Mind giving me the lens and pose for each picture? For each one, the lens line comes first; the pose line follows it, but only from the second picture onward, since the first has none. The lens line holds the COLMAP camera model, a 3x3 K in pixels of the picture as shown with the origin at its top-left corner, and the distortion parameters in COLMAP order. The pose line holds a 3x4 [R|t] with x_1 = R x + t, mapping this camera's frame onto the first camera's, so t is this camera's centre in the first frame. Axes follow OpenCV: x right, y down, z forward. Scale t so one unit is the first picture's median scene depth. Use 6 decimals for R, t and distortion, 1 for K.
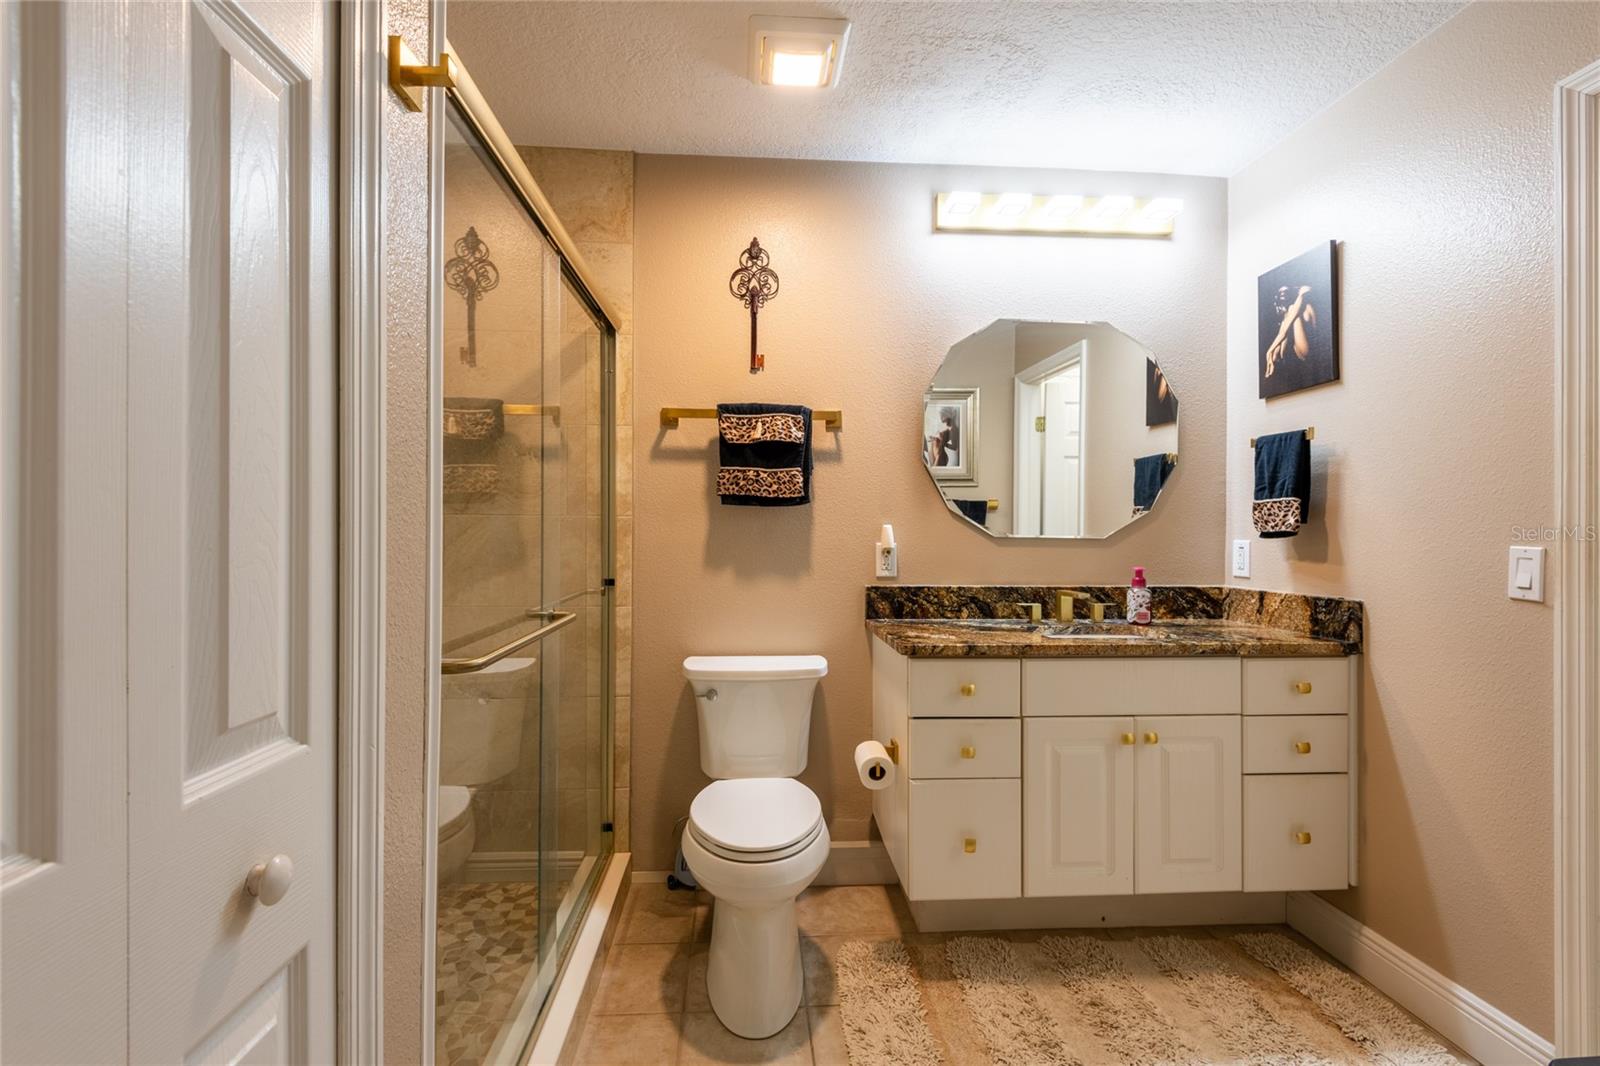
lens RADIAL K [[737.4, 0, 798.8], [0, 737.4, 528.6], [0, 0, 1]] dist [0.013682, -0.006320]
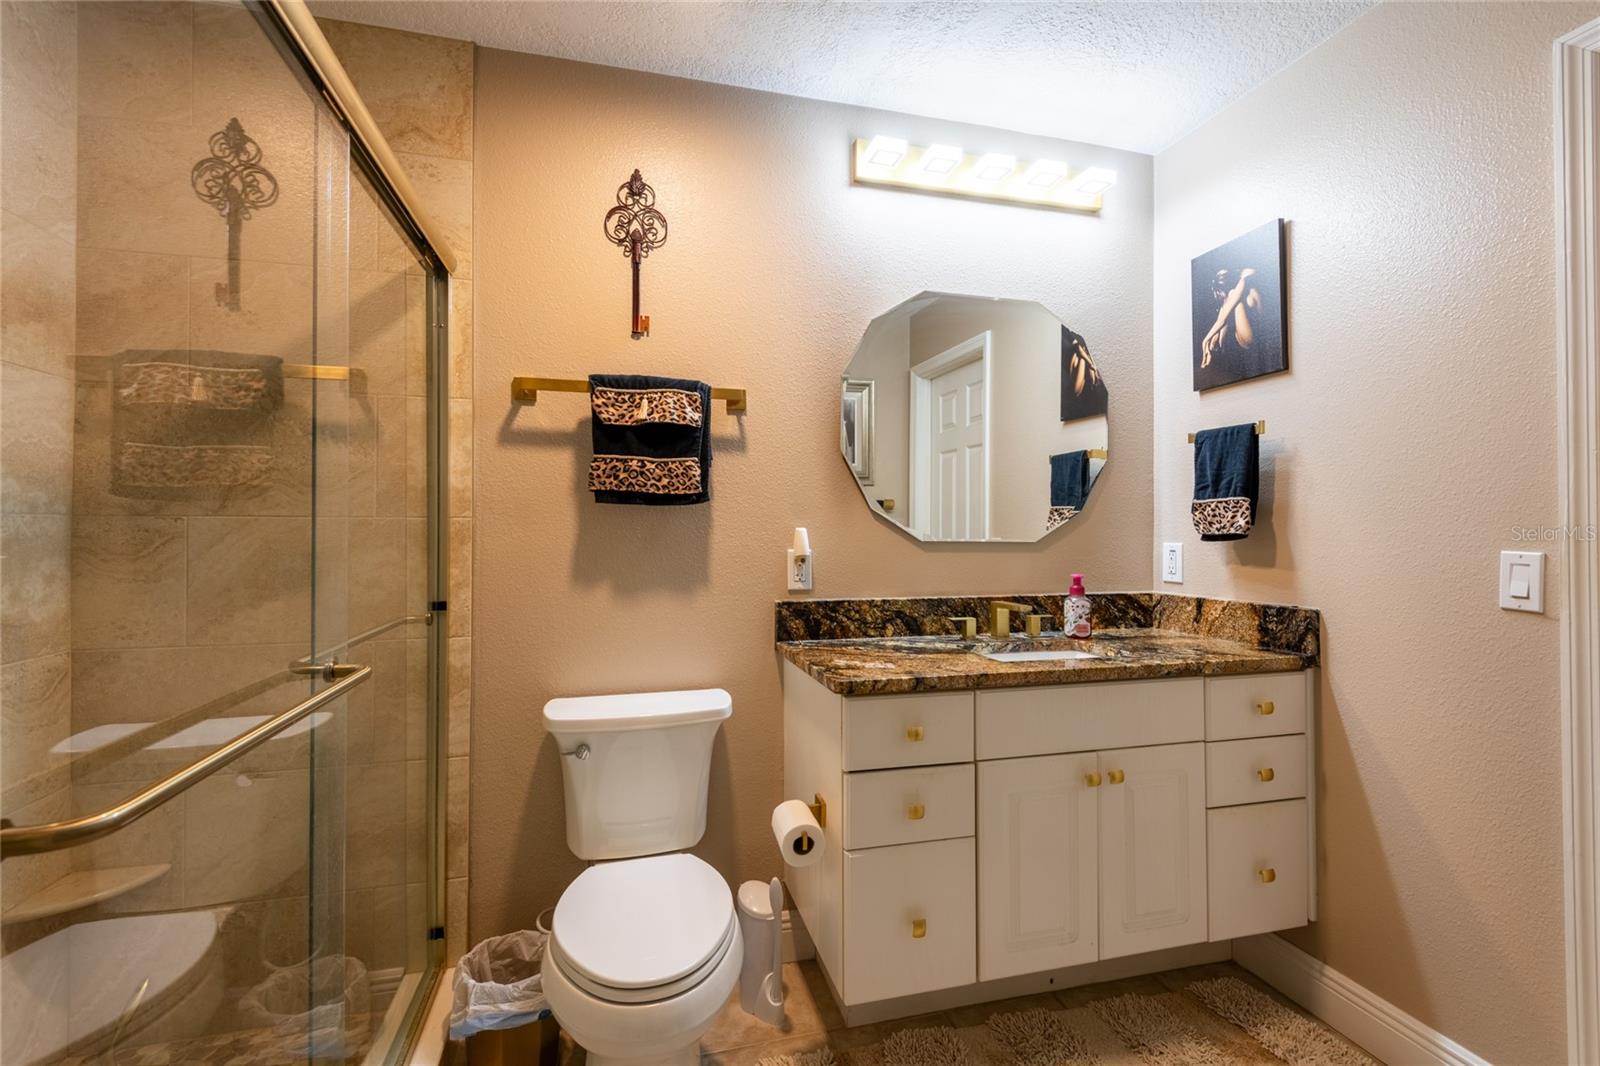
lens RADIAL K [[737.4, 0, 819.7], [0, 737.4, 521.9], [0, 0, 1]] dist [0.013682, -0.006320]
pose [[0.980510, -0.001974, 0.196461, -0.024754], [0.003534, 0.999965, -0.007593, -0.005585], [-0.196440, 0.008139, 0.980482, 0.183897]]
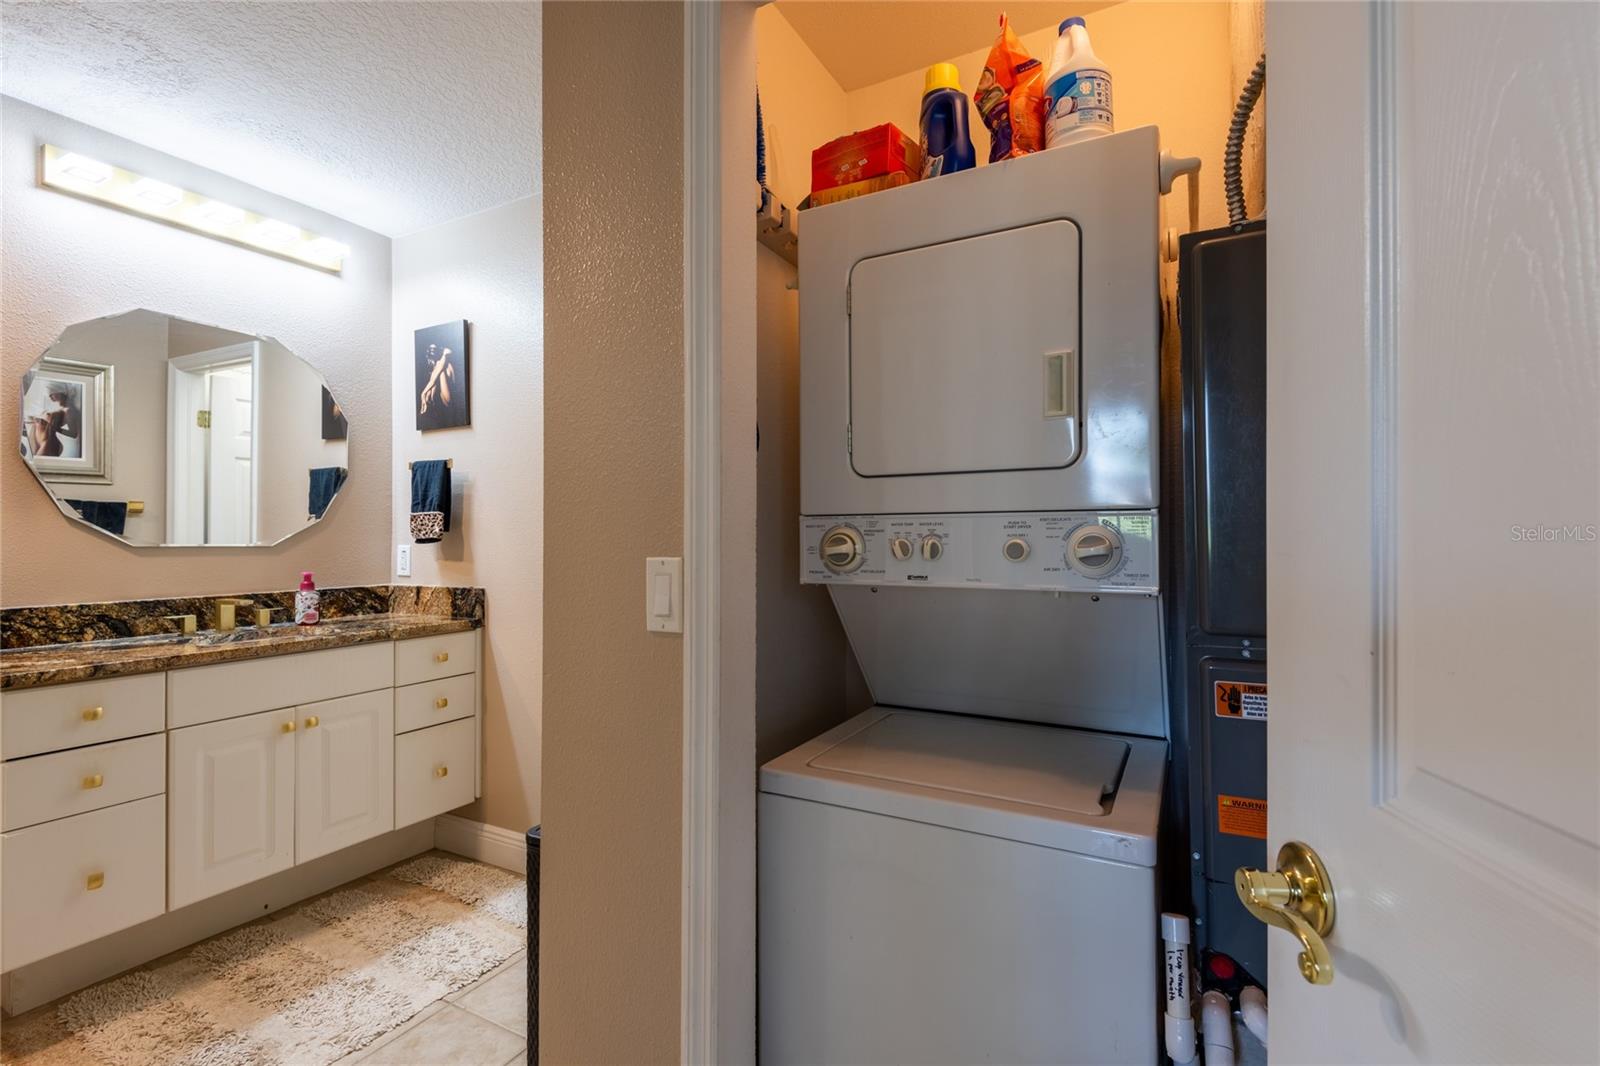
lens RADIAL K [[737.4, 0, 806.8], [0, 737.4, 526.7], [0, 0, 1]] dist [0.013682, -0.006320]
pose [[0.550967, 0.000641, 0.834527, -0.045424], [0.004554, 0.999983, -0.003775, -0.007193], [-0.834515, 0.005881, 0.550954, -0.215322]]
